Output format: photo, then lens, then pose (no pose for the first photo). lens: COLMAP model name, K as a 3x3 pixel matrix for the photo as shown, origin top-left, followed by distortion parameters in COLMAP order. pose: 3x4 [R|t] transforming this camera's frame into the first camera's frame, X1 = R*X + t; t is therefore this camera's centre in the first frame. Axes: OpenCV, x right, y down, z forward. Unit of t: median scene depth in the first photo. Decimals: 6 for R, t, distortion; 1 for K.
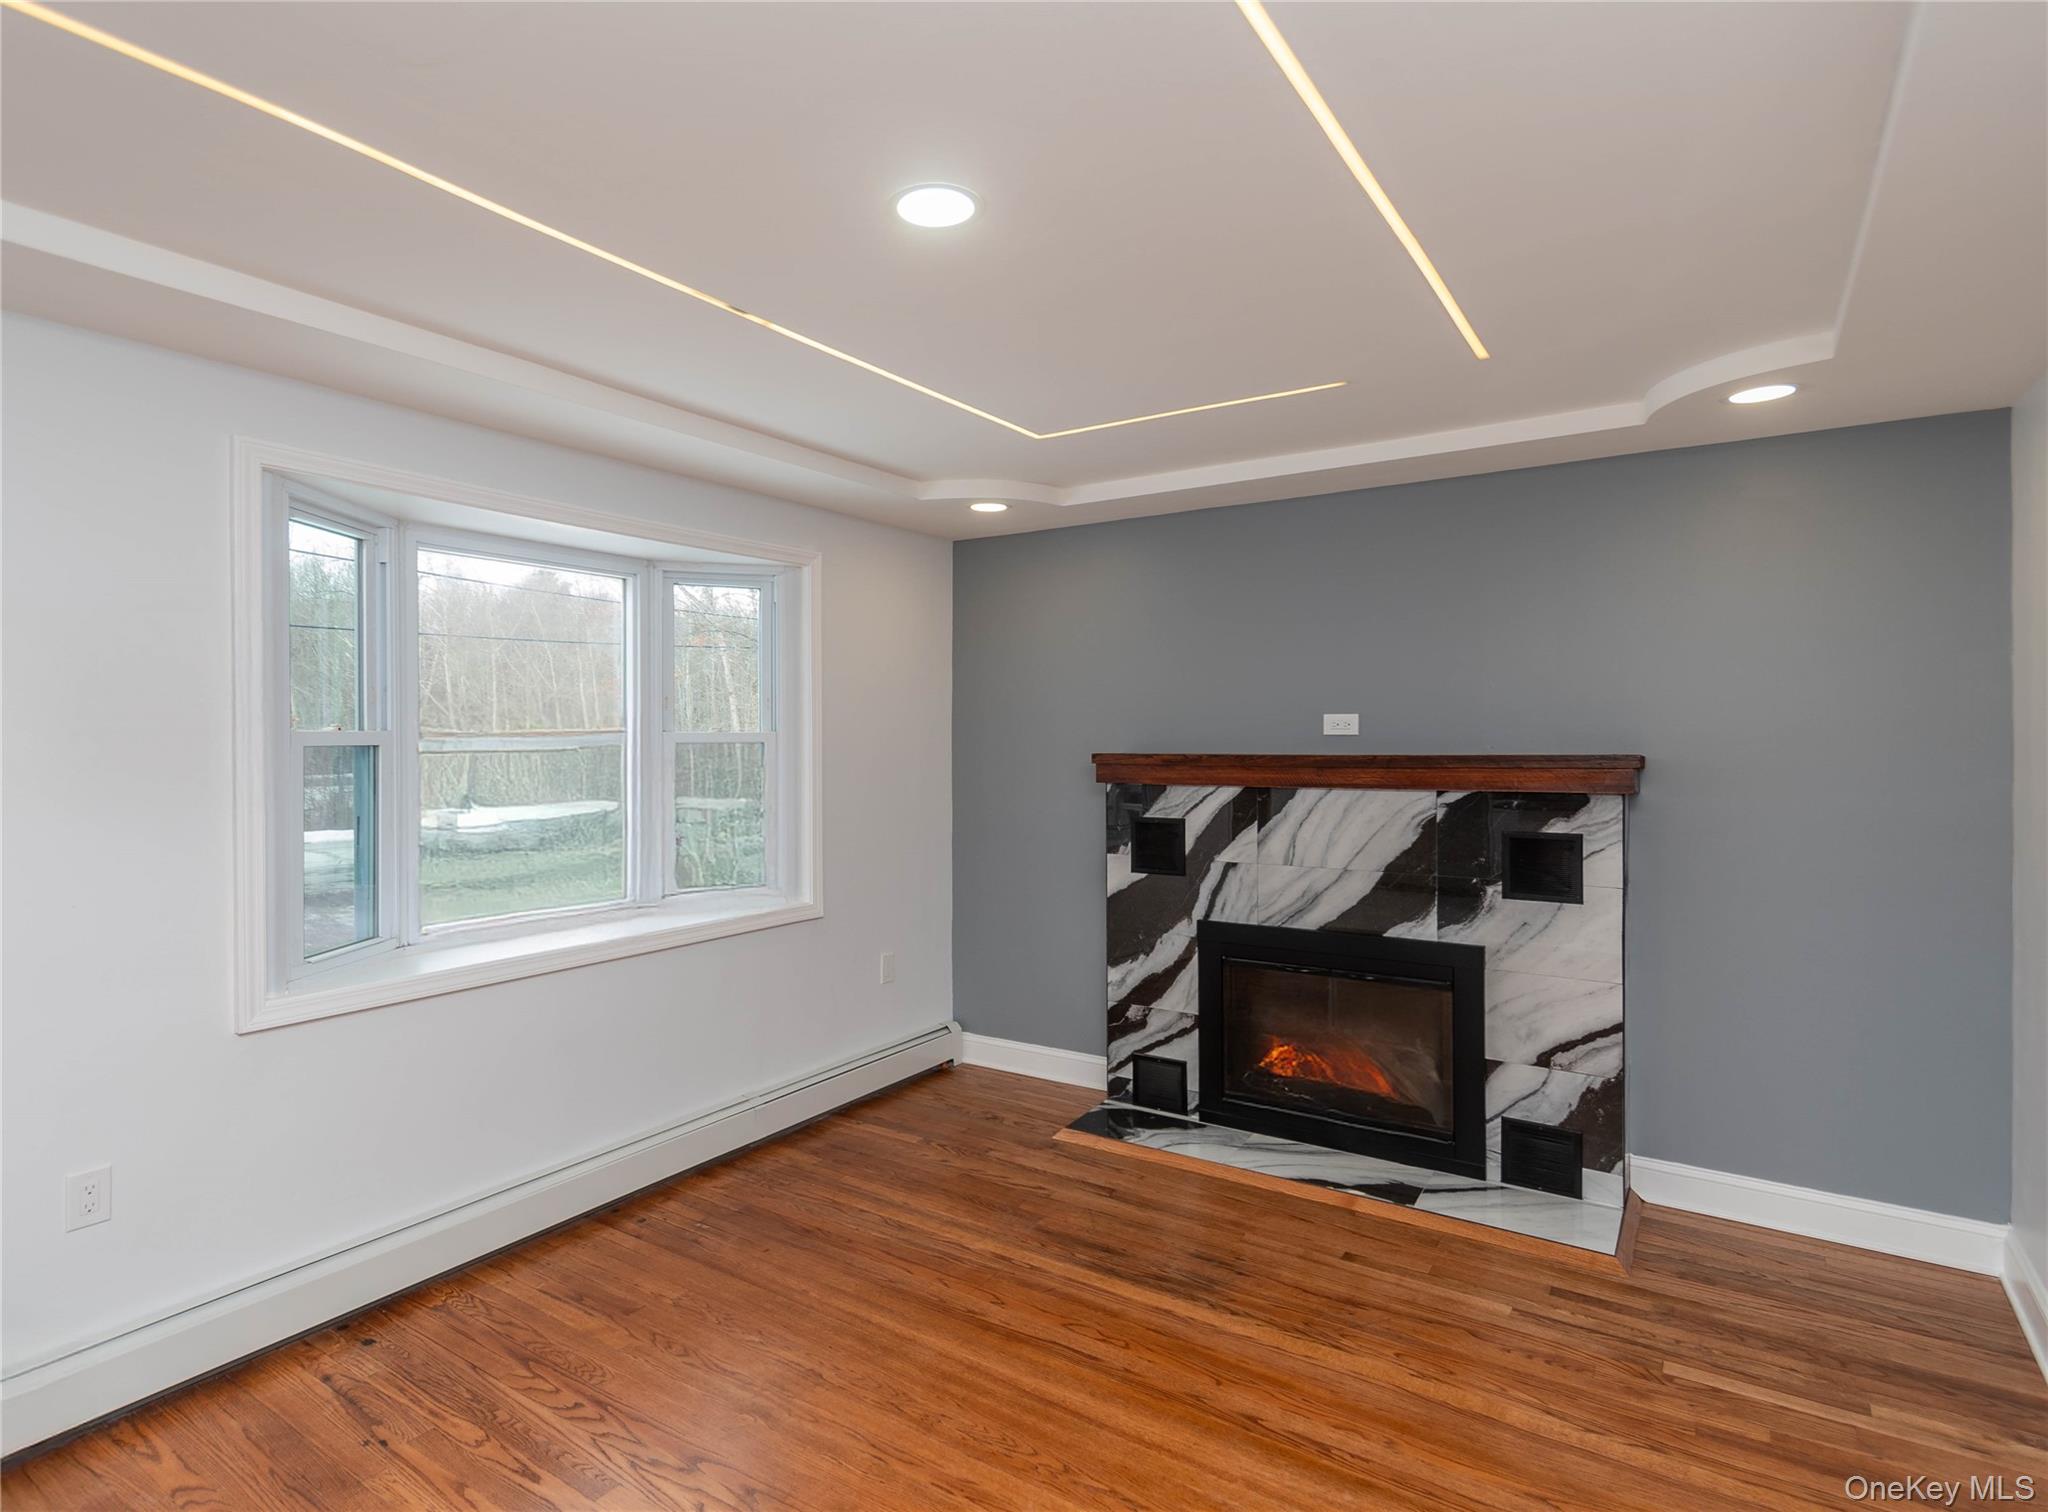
lens RADIAL K [[1075.8, 0, 967.7], [0, 1075.8, 745.9], [0, 0, 1]] dist [0.000736, -0.001894]
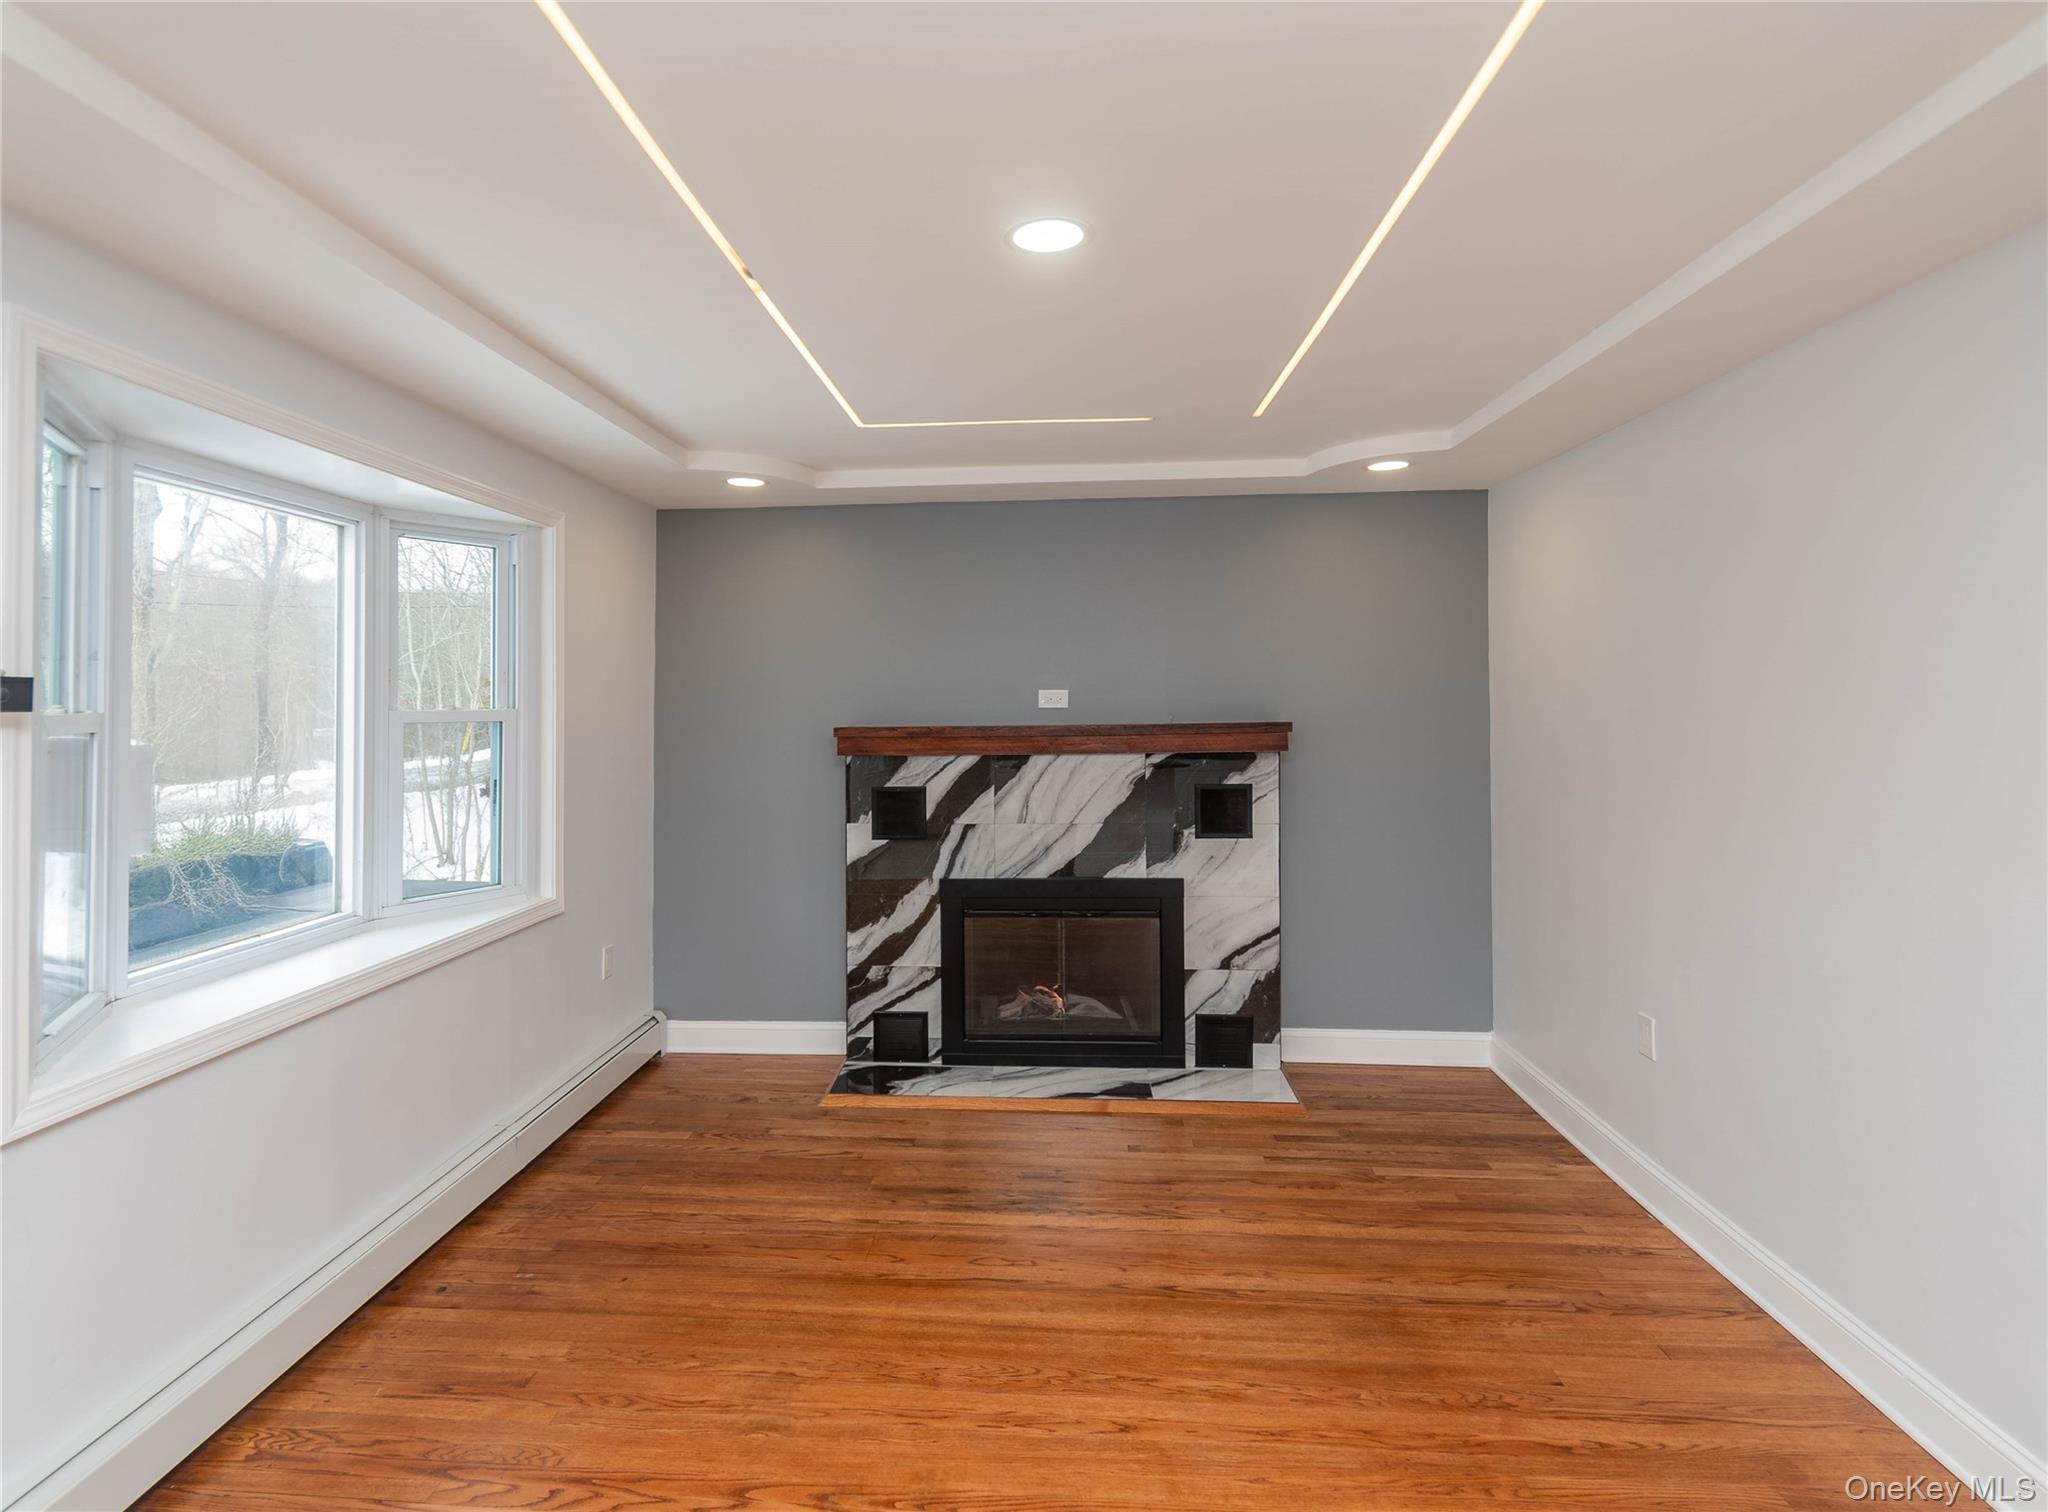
lens RADIAL K [[1064.8, 0, 976.6], [0, 1064.8, 693.6], [0, 0, 1]] dist [-0.000989, -0.001375]
pose [[0.865514, -0.000504, 0.500885, -0.340871], [0.011057, 0.999775, -0.018100, -0.006702], [-0.500764, 0.021204, 0.865324, 0.052871]]
